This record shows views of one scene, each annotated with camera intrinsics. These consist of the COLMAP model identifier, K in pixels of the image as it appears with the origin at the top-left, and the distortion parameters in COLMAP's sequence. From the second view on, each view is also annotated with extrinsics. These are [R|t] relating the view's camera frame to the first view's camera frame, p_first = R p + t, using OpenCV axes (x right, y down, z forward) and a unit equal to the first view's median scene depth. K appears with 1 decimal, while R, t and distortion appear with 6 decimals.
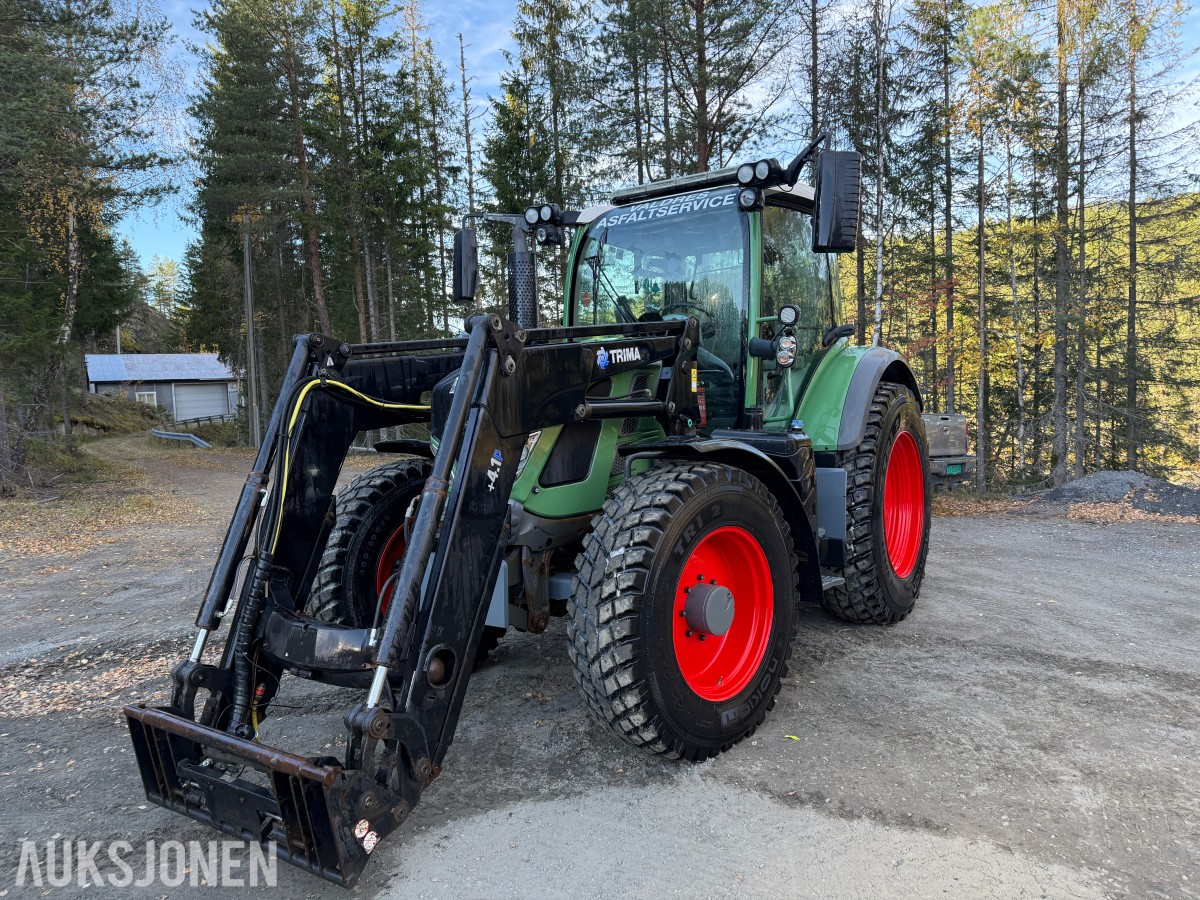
lens RADIAL K [[861.3, 0, 614.3], [0, 861.3, 441.6], [0, 0, 1]] dist [0.029290, -0.043611]
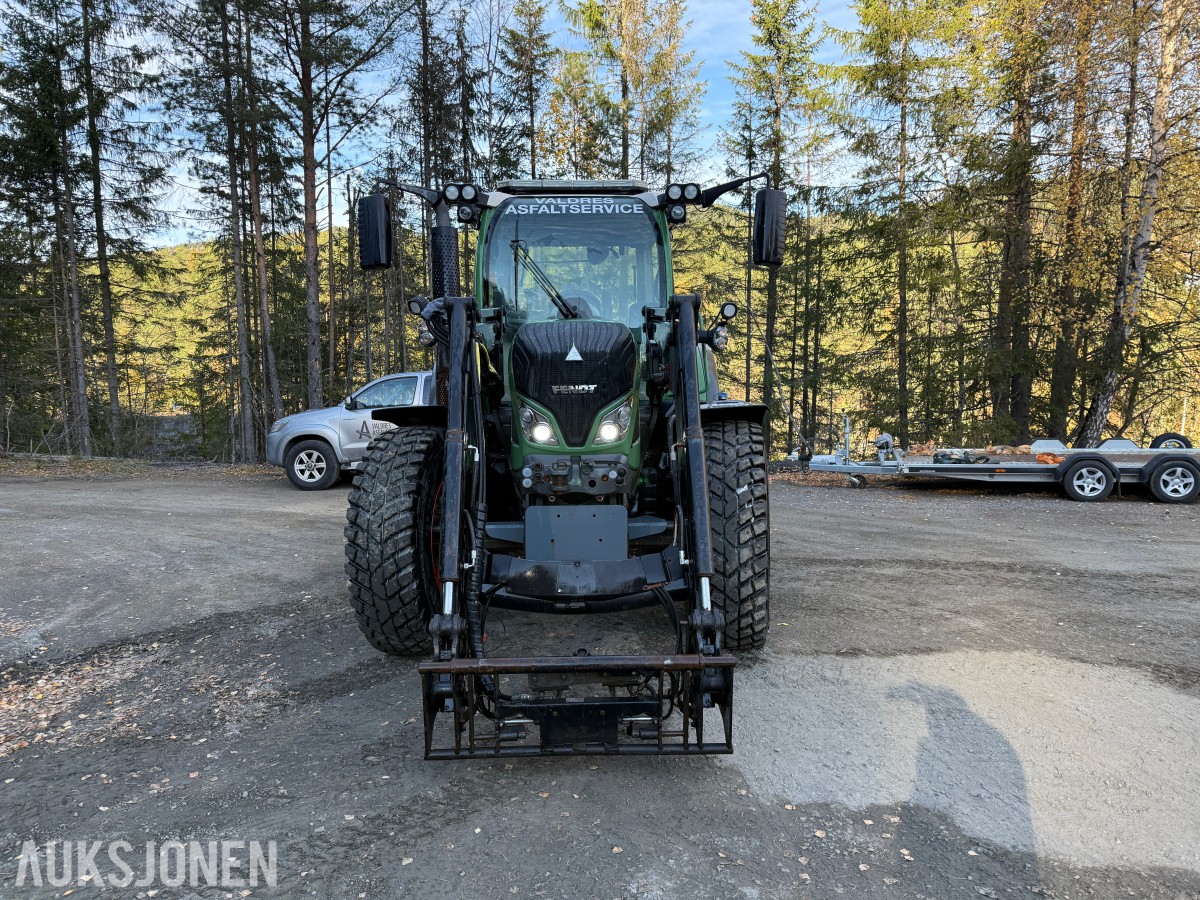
lens RADIAL K [[867.3, 0, 583.5], [0, 867.3, 452.8], [0, 0, 1]] dist [0.044931, -0.072339]
pose [[0.811920, -0.022581, 0.583332, -0.819273], [0.010411, 0.999653, 0.024207, 0.035773], [-0.583676, -0.013581, 0.811873, 0.077785]]
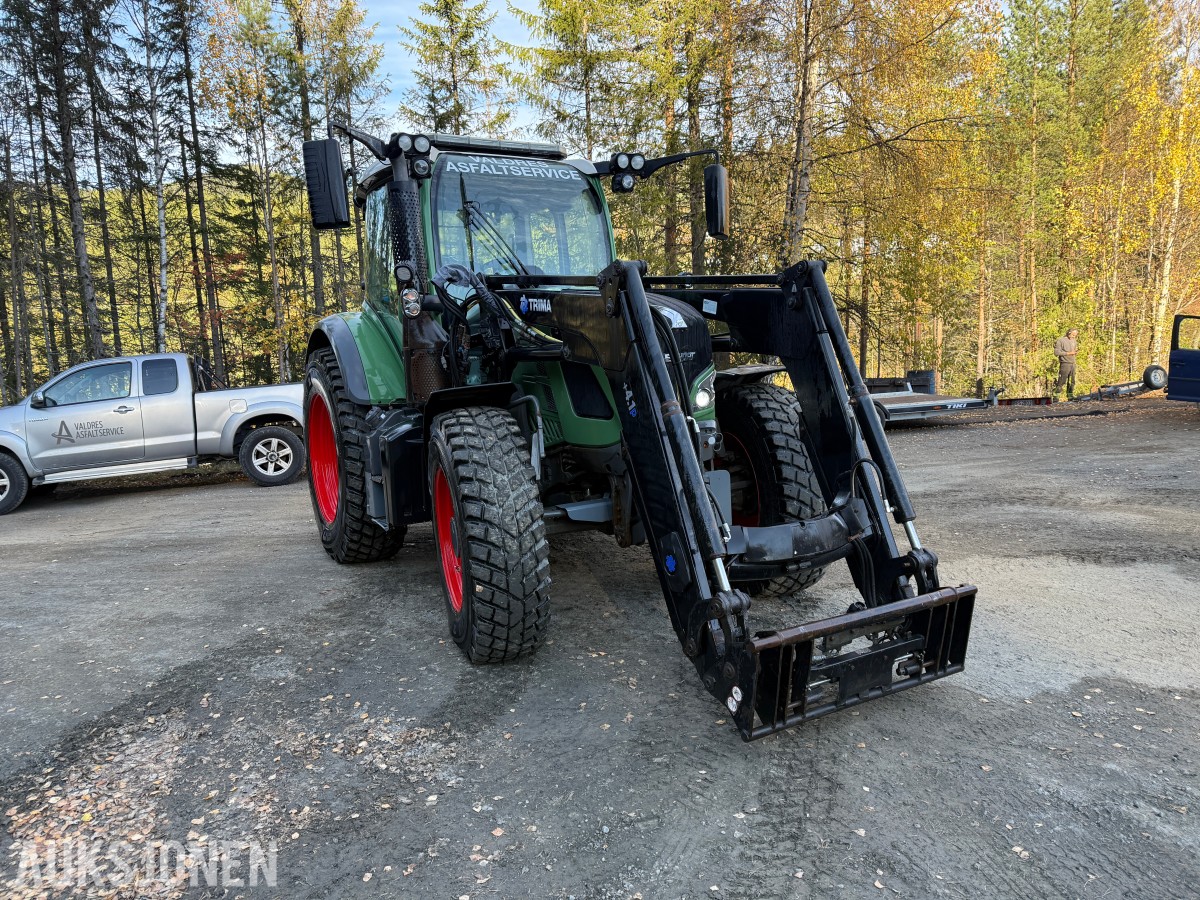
lens RADIAL K [[870.5, 0, 600.0], [0, 870.5, 450.0], [0, 0, 1]] dist [0.040671, -0.059438]
pose [[0.430144, -0.091406, 0.898121, -1.214706], [0.073805, 0.995091, 0.065928, 0.018823], [-0.899738, 0.037927, 0.434779, 0.601077]]
